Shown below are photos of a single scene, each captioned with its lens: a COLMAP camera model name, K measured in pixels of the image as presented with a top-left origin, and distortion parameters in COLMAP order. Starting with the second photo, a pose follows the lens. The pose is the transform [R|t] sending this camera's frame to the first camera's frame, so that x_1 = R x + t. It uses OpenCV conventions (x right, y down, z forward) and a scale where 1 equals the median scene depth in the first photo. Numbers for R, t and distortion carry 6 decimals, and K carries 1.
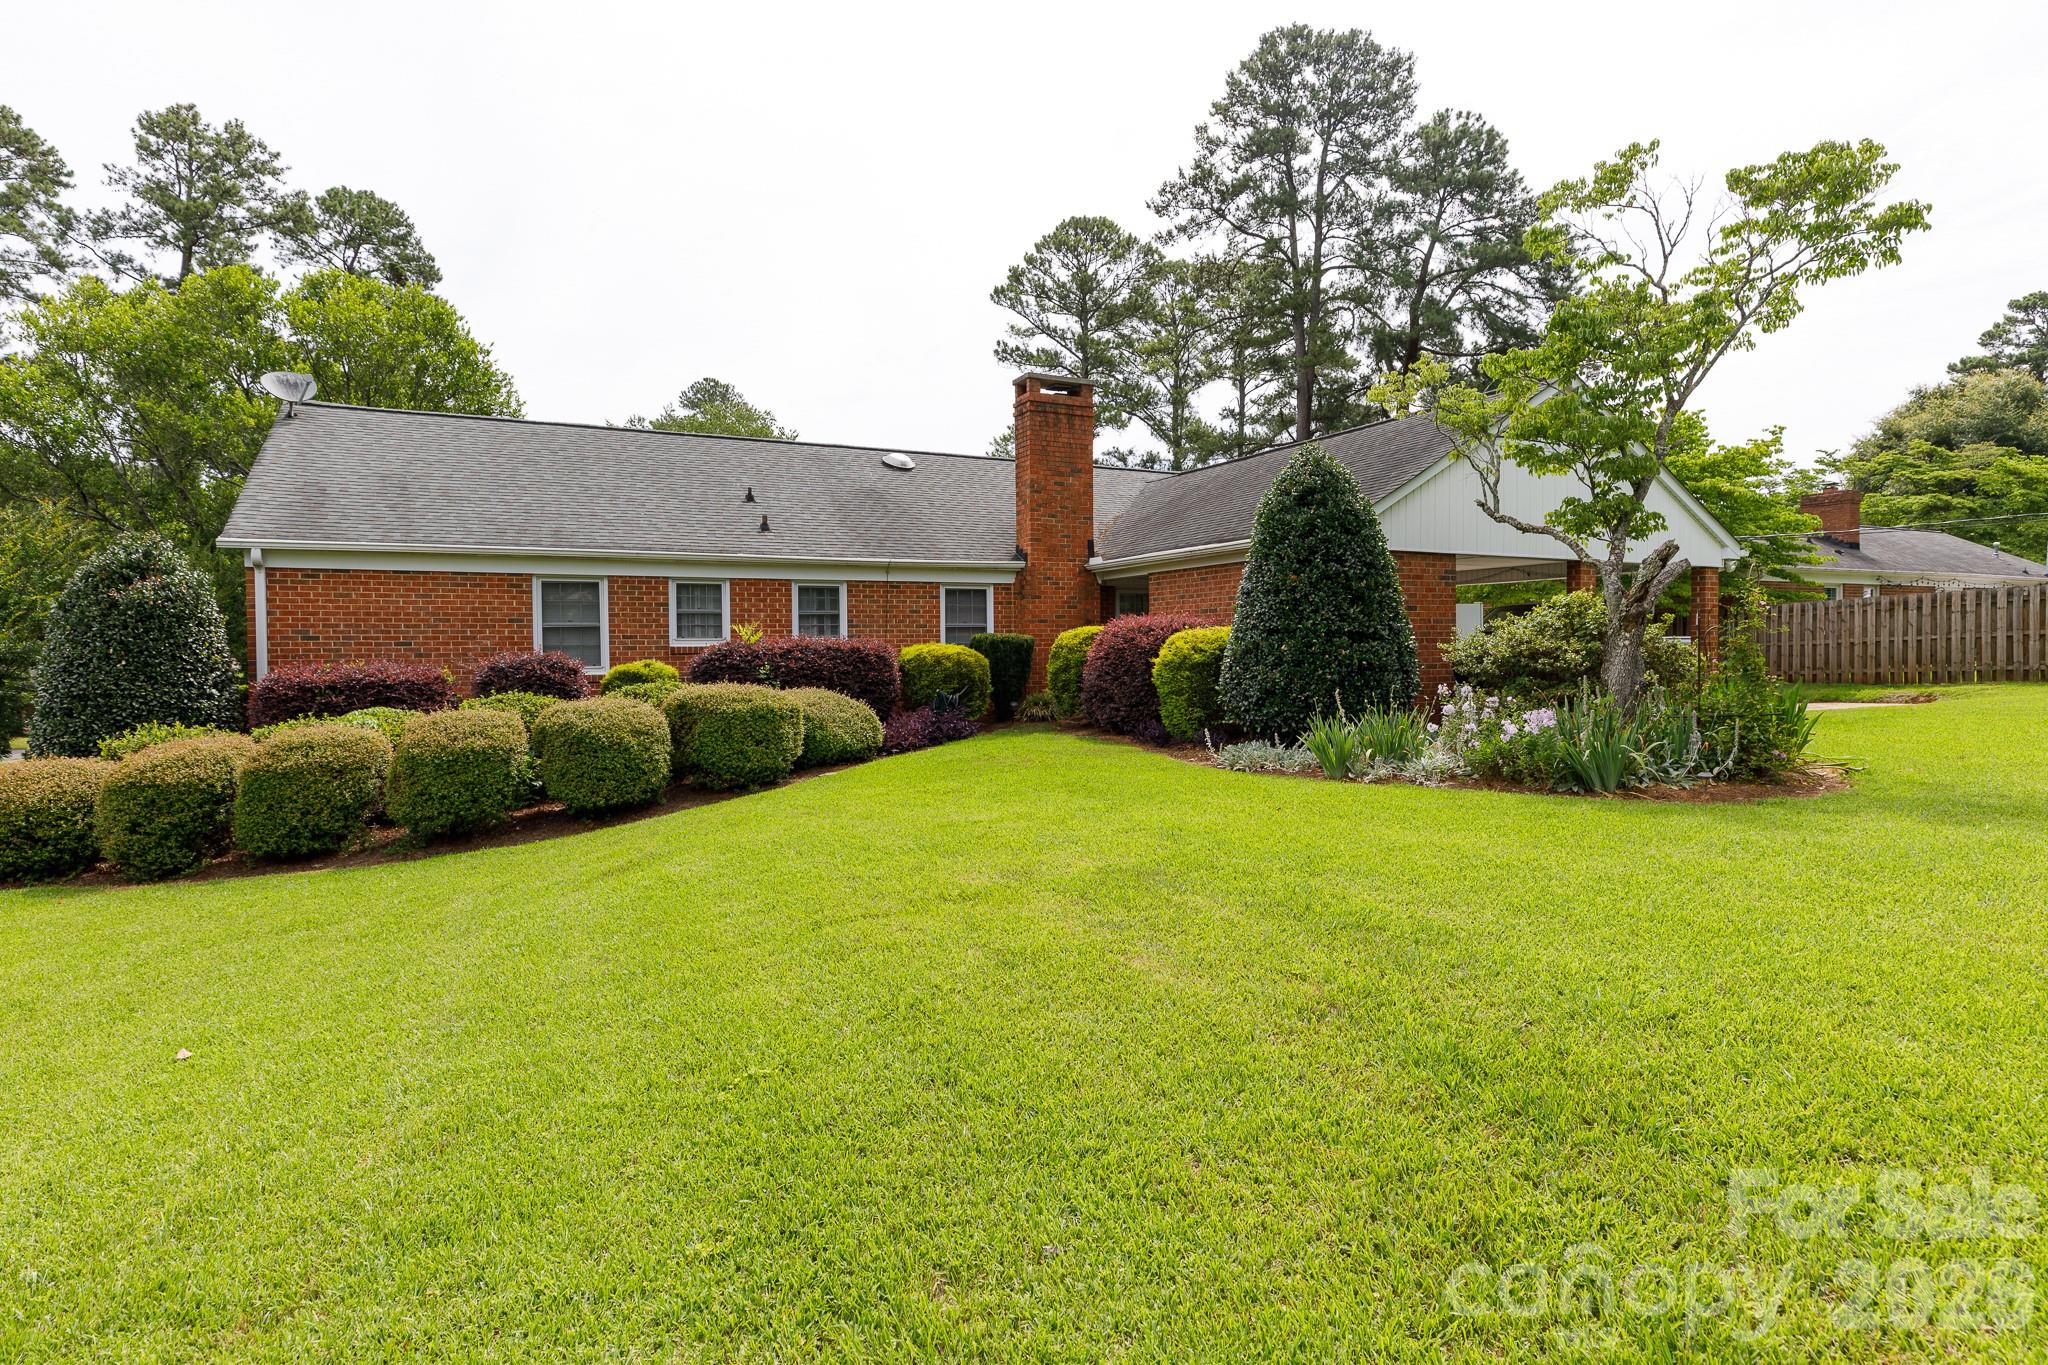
lens RADIAL K [[1127.8, 0, 1019.0], [0, 1127.8, 666.6], [0, 0, 1]] dist [-0.000556, -0.000140]
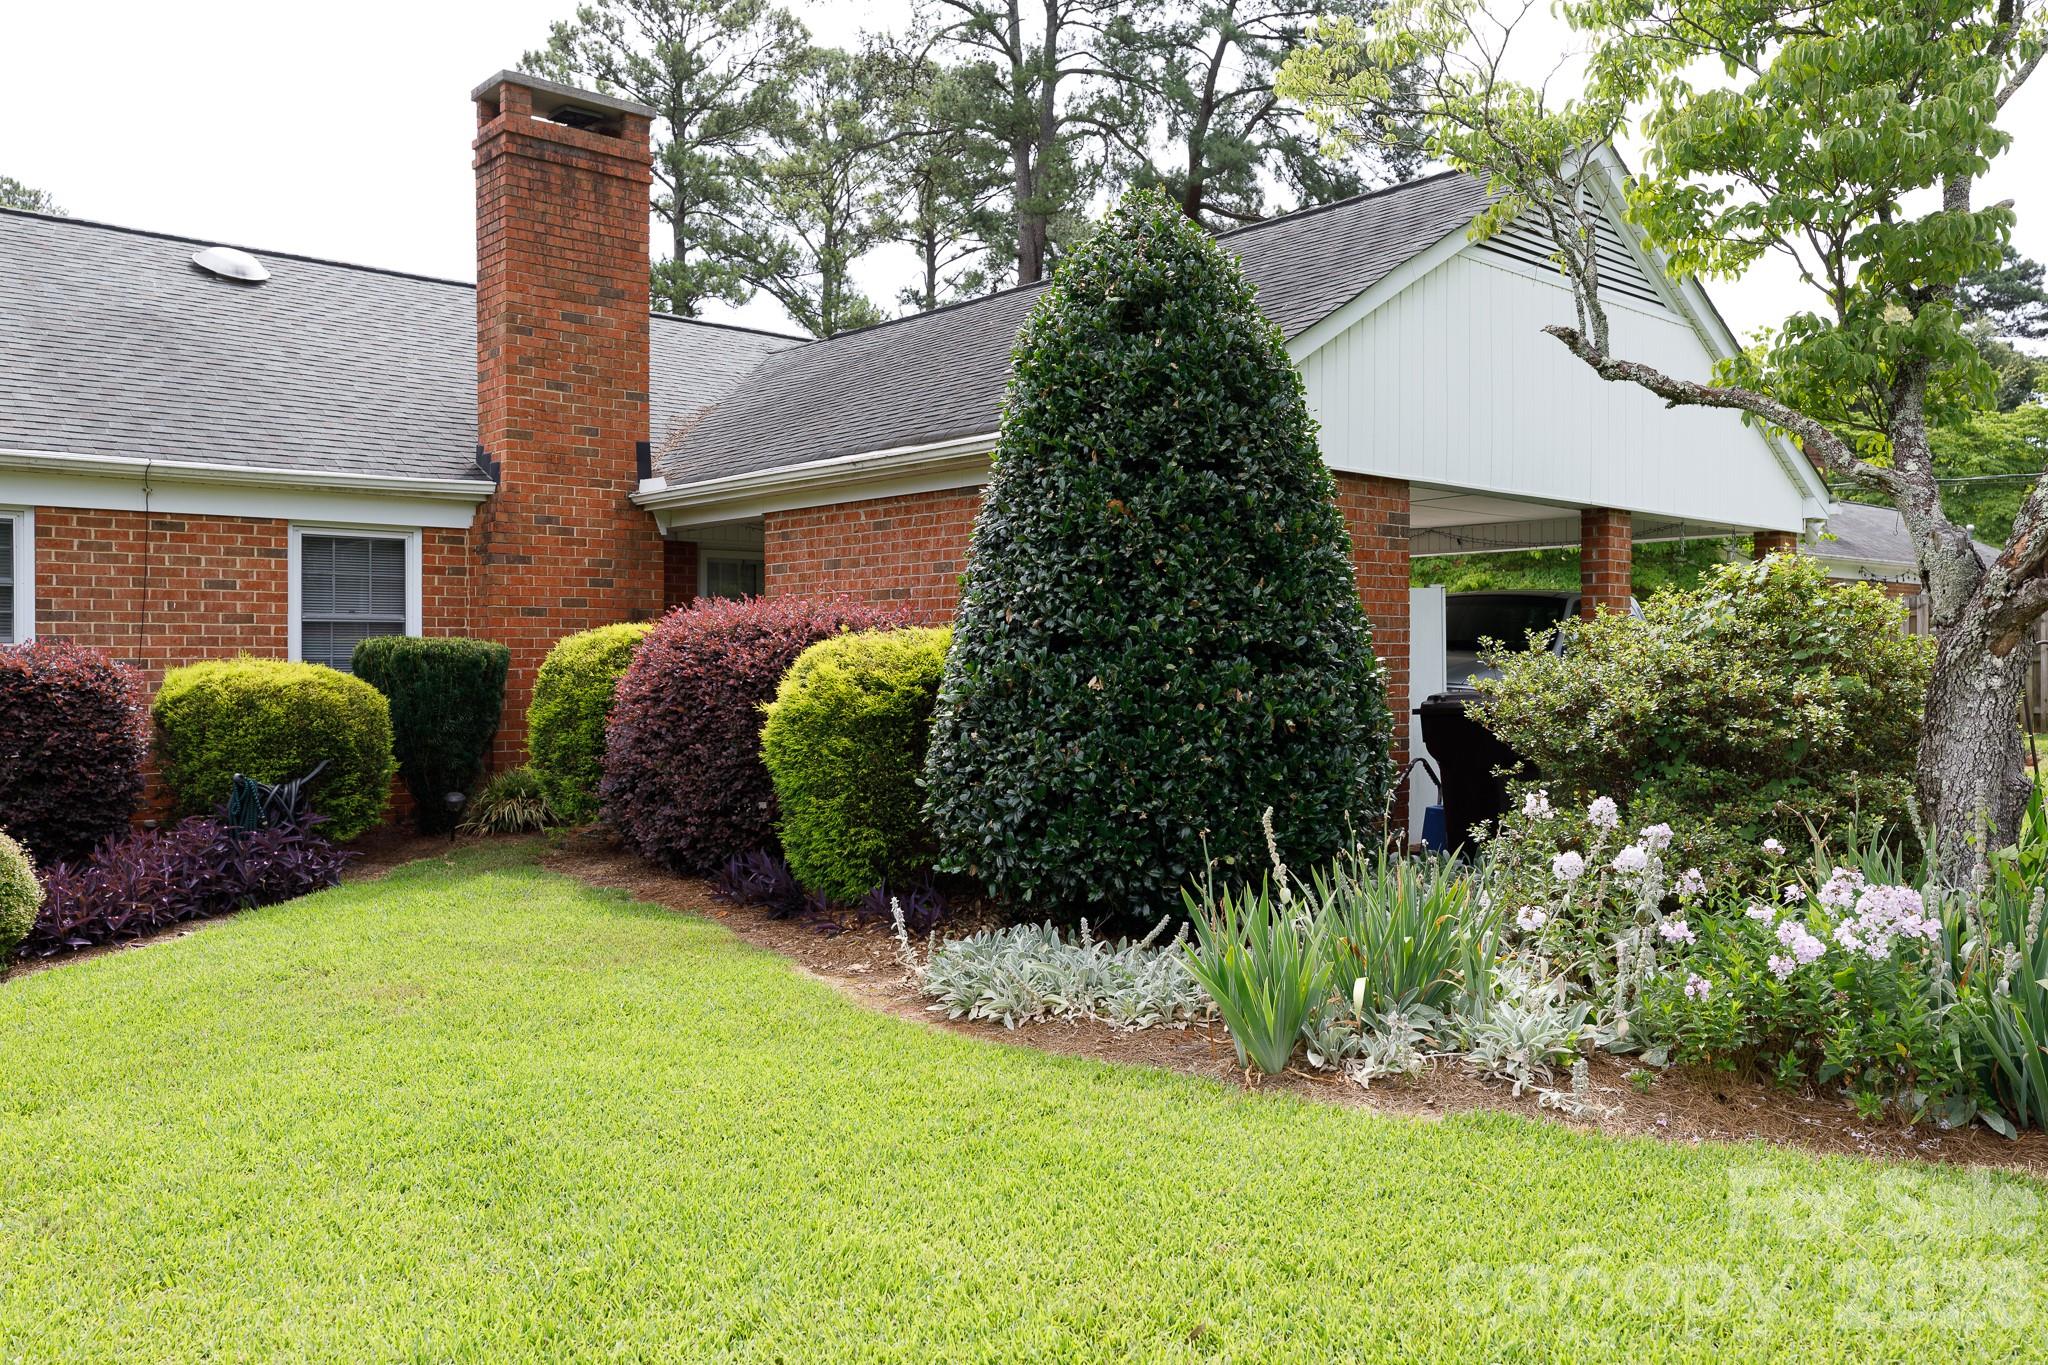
lens RADIAL K [[1622.5, 0, 1018.3], [0, 1622.5, 675.3], [0, 0, 1]] dist [0.012831, 0.000655]
pose [[0.967639, 0.005461, 0.252280, 0.045912], [-0.003785, 0.999967, -0.007126, -0.010456], [-0.252310, 0.005941, 0.967628, 0.310461]]
